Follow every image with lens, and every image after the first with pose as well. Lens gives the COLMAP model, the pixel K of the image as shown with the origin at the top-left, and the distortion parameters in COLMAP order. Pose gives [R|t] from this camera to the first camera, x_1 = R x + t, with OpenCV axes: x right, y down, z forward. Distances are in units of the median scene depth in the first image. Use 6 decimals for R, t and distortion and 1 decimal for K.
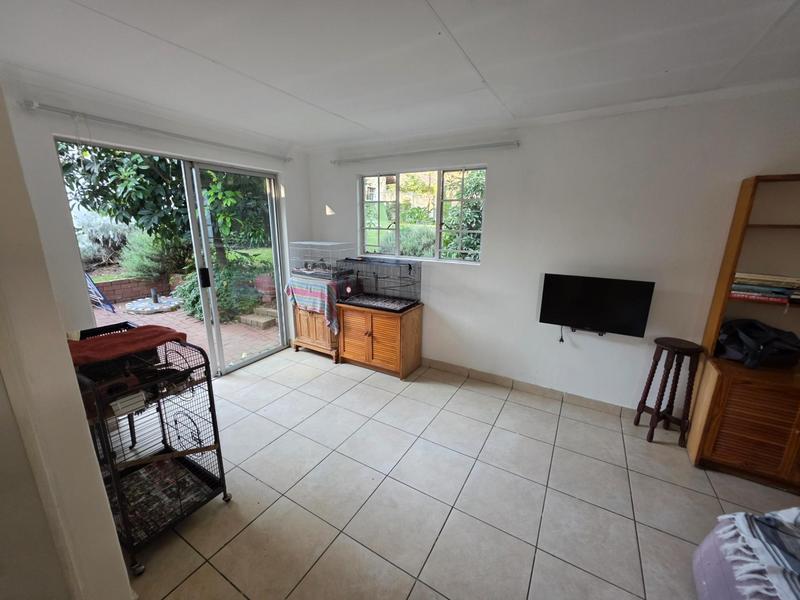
lens RADIAL K [[325.5, 0, 391.6], [0, 325.5, 298.5], [0, 0, 1]] dist [0.000726, -0.000054]
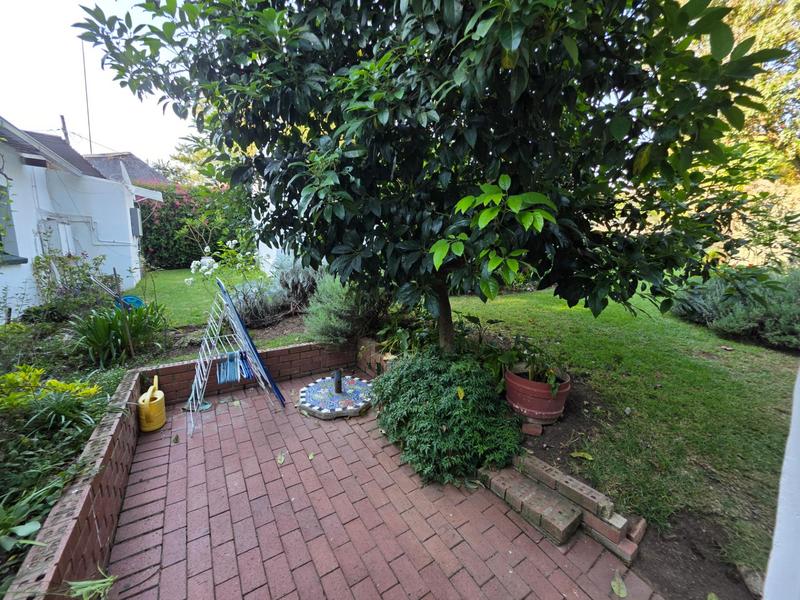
lens RADIAL K [[325.5, 0, 391.6], [0, 325.5, 298.5], [0, 0, 1]] dist [0.000726, -0.000054]
pose [[0.890830, 0.058902, -0.450502, -0.360019], [-0.105969, 0.991150, -0.079955, -0.123663], [0.441806, 0.118966, 0.889188, 0.466321]]
